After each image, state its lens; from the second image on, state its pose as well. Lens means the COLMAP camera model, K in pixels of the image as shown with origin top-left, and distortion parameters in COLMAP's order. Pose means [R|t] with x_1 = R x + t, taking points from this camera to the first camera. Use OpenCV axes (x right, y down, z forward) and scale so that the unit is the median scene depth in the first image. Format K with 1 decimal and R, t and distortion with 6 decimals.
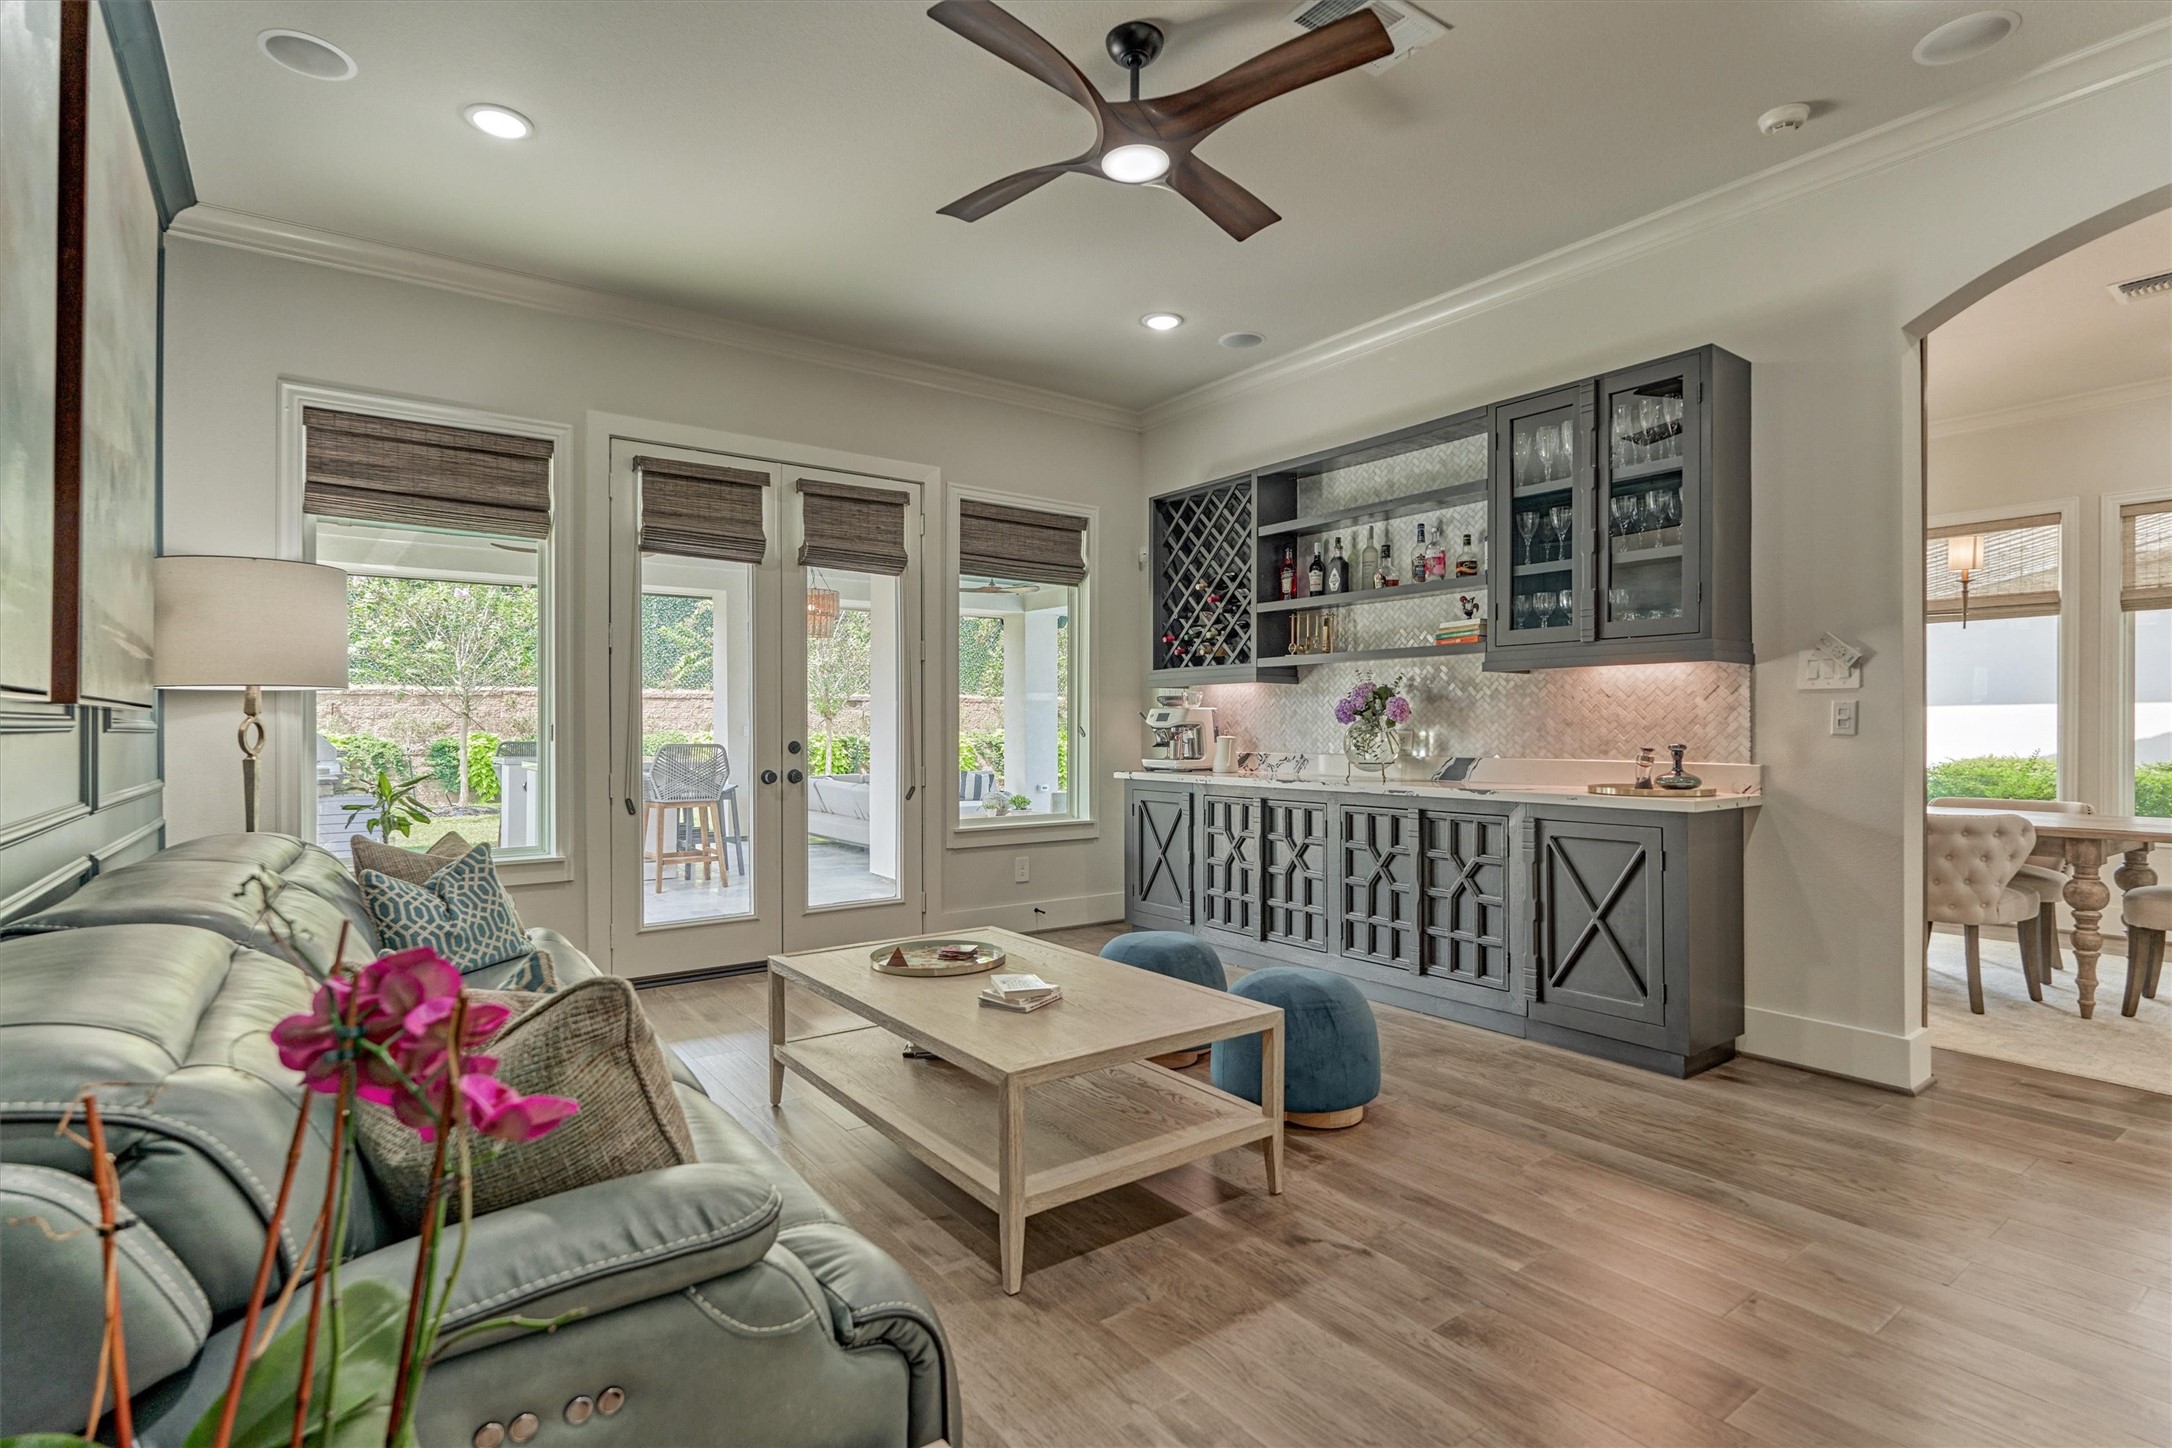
lens RADIAL K [[1052.5, 0, 1088.5], [0, 1052.5, 732.4], [0, 0, 1]] dist [0.003957, 0.000331]
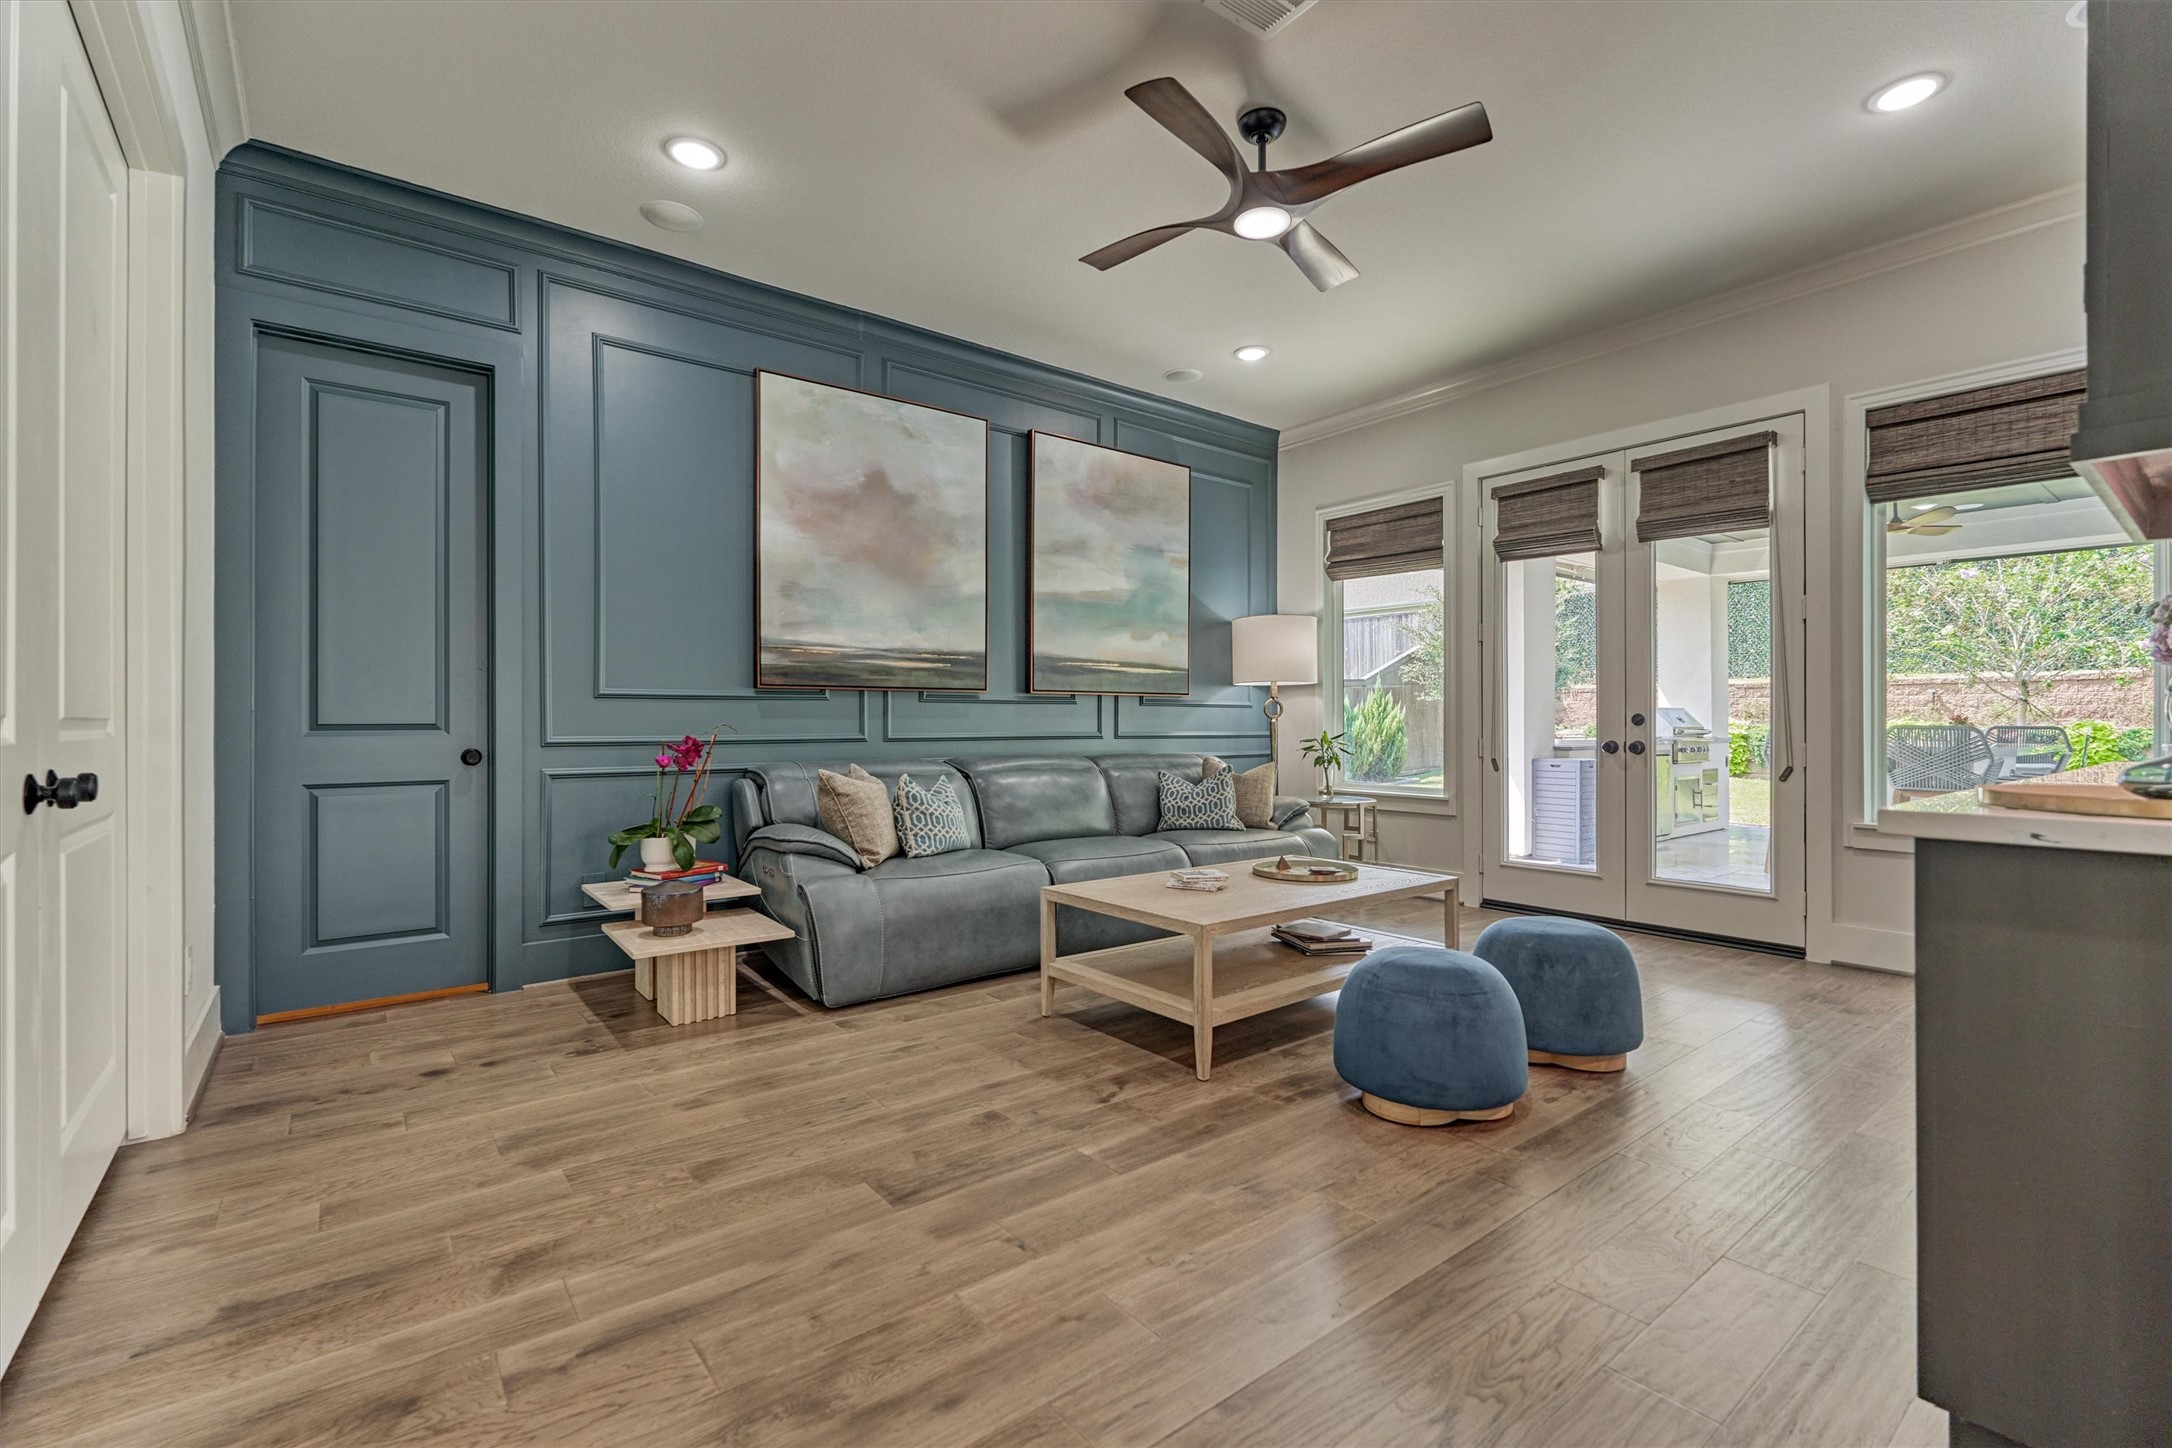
lens RADIAL K [[955.1, 0, 1093.1], [0, 955.1, 719.3], [0, 0, 1]] dist [-0.000624, -0.001654]
pose [[0.038401, -0.002565, -0.999259, 0.693420], [-0.008093, 0.999963, -0.002877, 0.022989], [0.999230, 0.008197, 0.038378, 0.468998]]
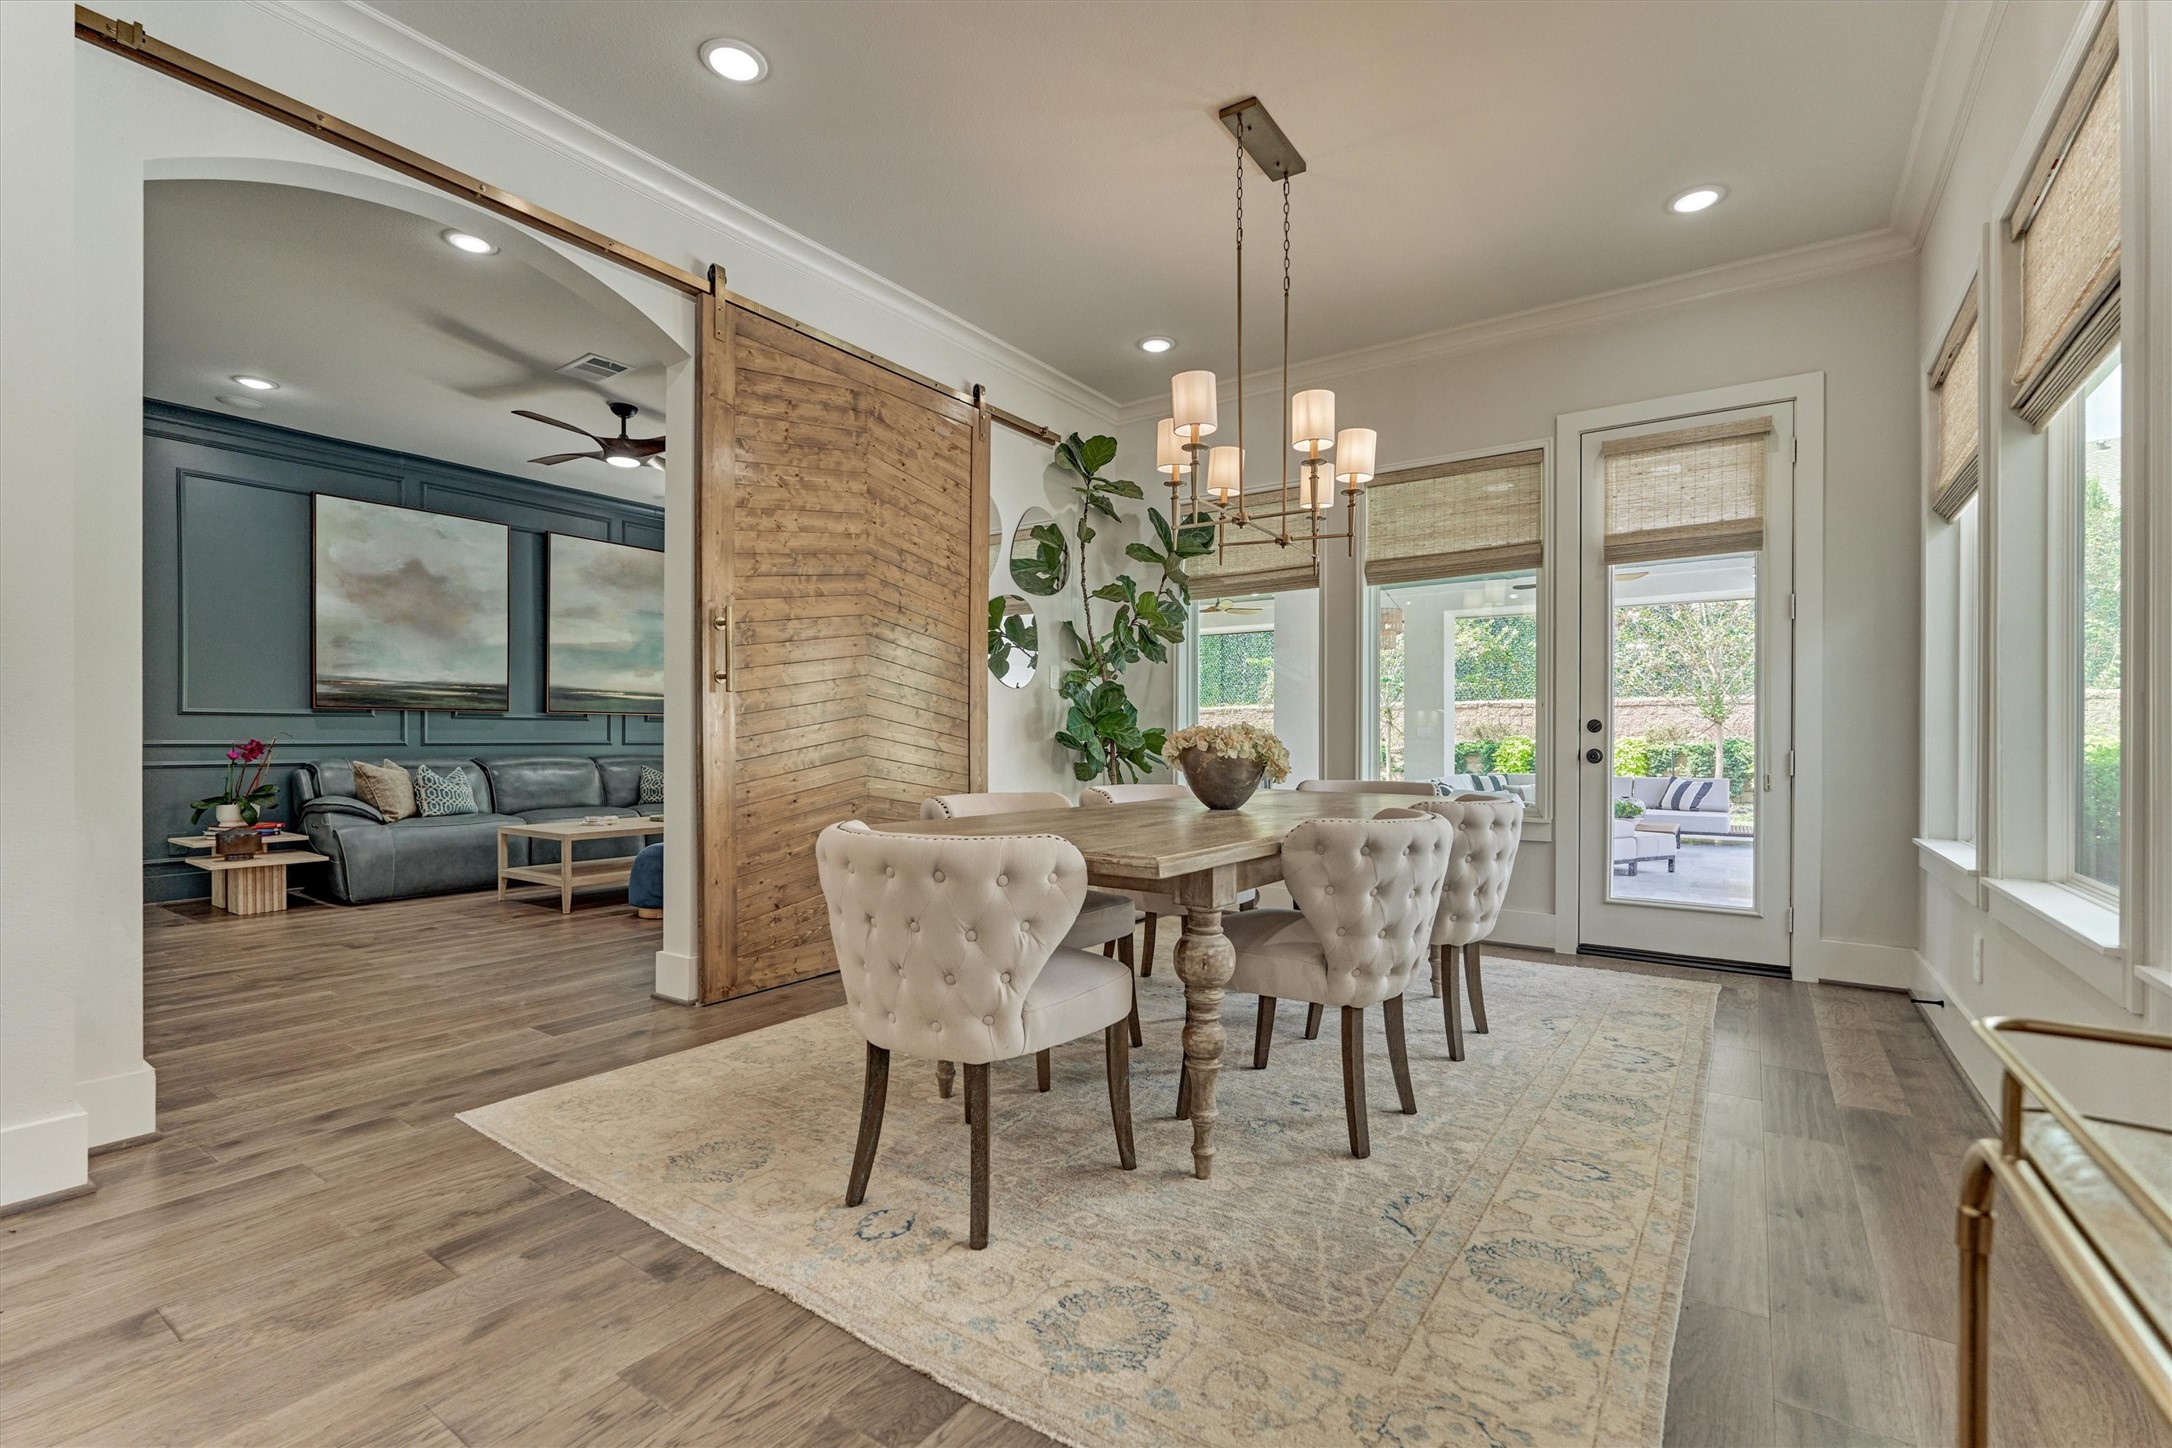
lens RADIAL K [[955.1, 0, 1093.9], [0, 955.1, 738.4], [0, 0, 1]] dist [-0.000624, -0.001654]
pose [[0.329193, -0.001552, -0.944261, 1.400826], [-0.008209, 0.999956, -0.004506, 0.032143], [0.944227, 0.009234, 0.329166, 0.779919]]
